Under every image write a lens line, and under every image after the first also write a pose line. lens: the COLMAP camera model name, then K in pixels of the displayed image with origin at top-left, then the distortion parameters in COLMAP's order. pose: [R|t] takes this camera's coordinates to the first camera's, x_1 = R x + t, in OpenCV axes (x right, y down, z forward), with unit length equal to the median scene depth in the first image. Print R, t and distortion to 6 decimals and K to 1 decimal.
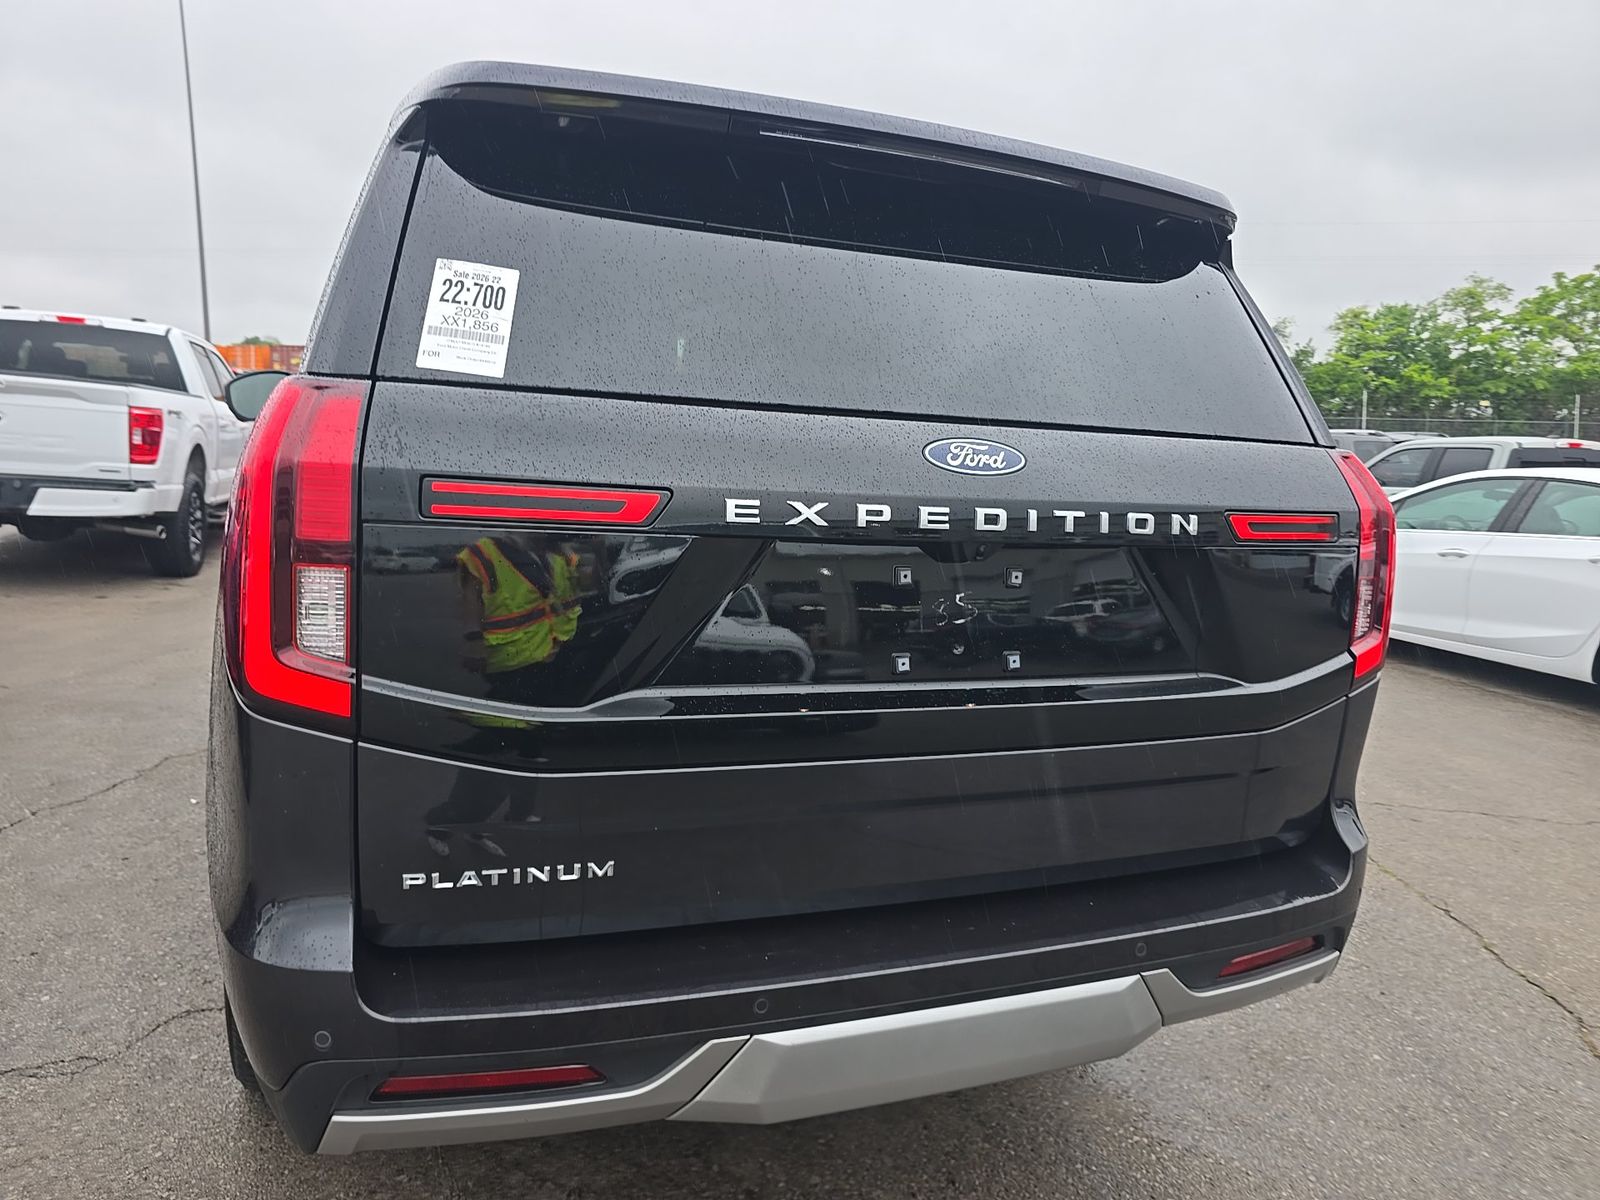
lens RADIAL K [[1080.5, 0, 800.0], [0, 1080.5, 600.0], [0, 0, 1]] dist [0.079433, -0.104790]
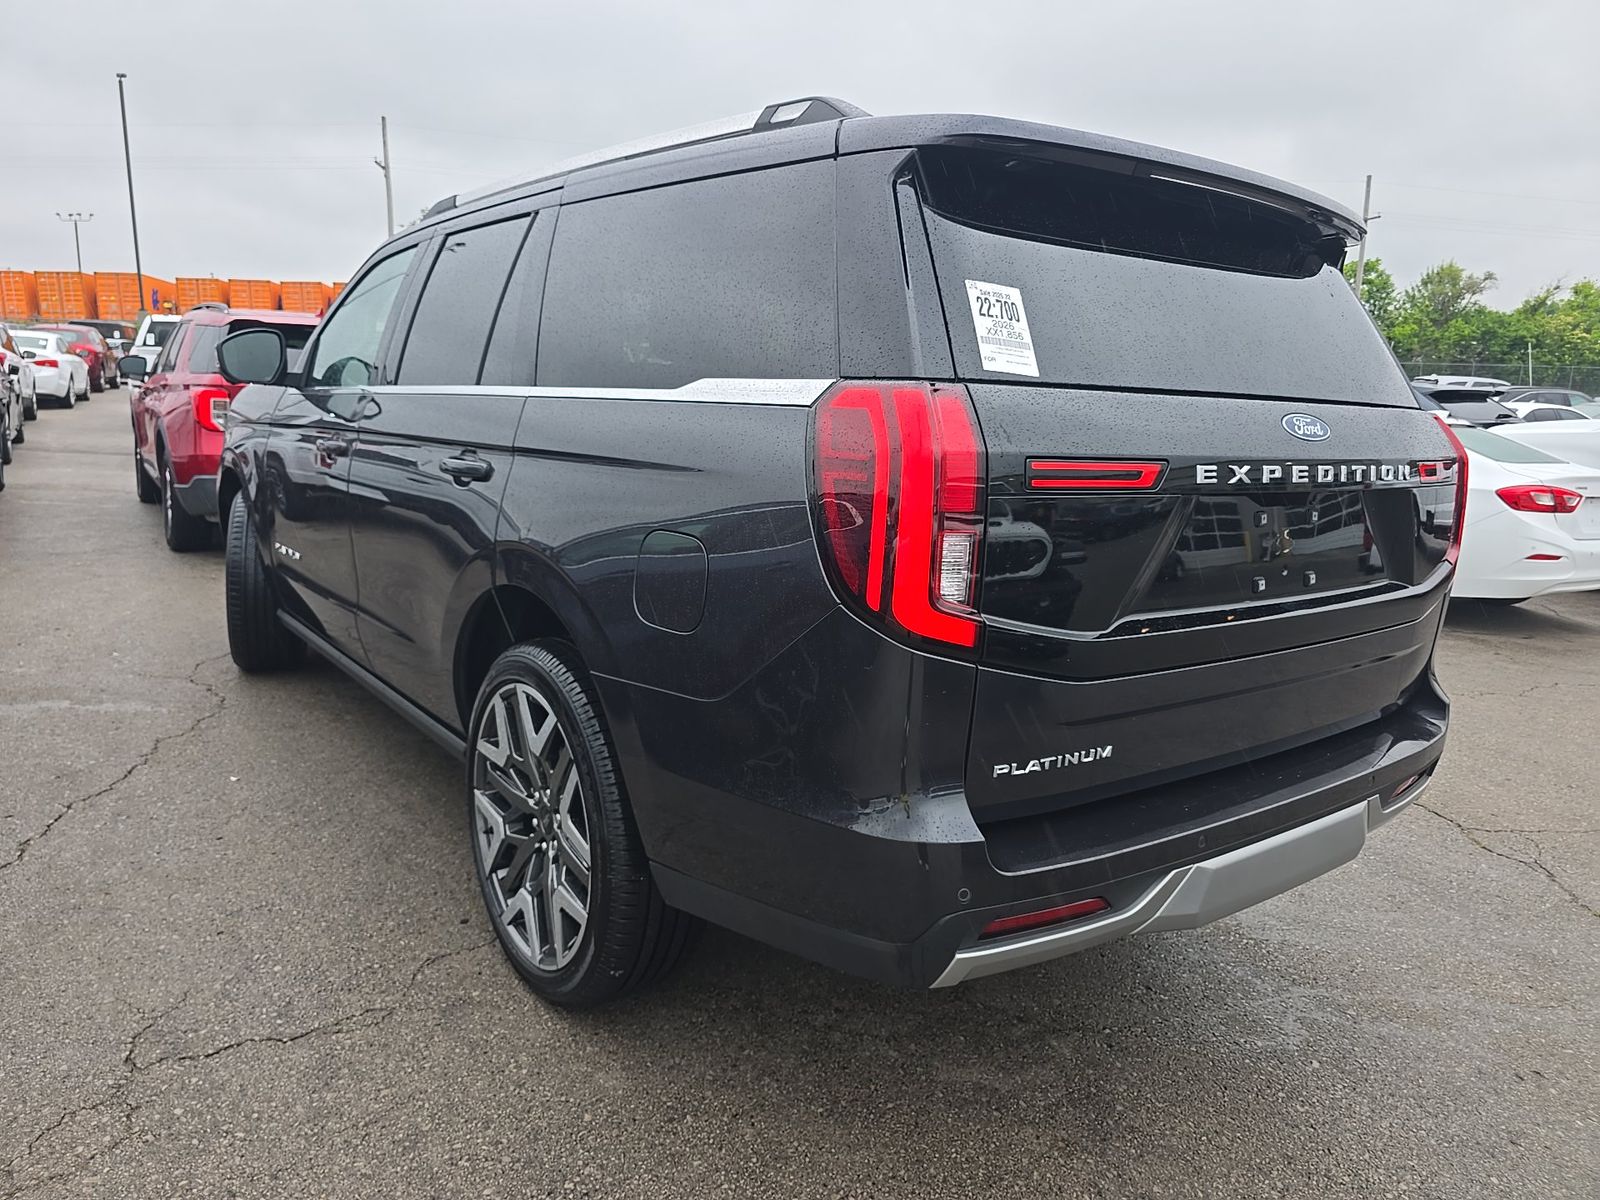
lens RADIAL K [[1080.5, 0, 800.0], [0, 1080.5, 600.0], [0, 0, 1]] dist [0.079433, -0.104790]
pose [[0.965980, -0.060649, 0.251405, -0.859327], [0.046518, 0.997005, 0.061781, -0.034451], [-0.254399, -0.047985, 0.965908, -0.168748]]
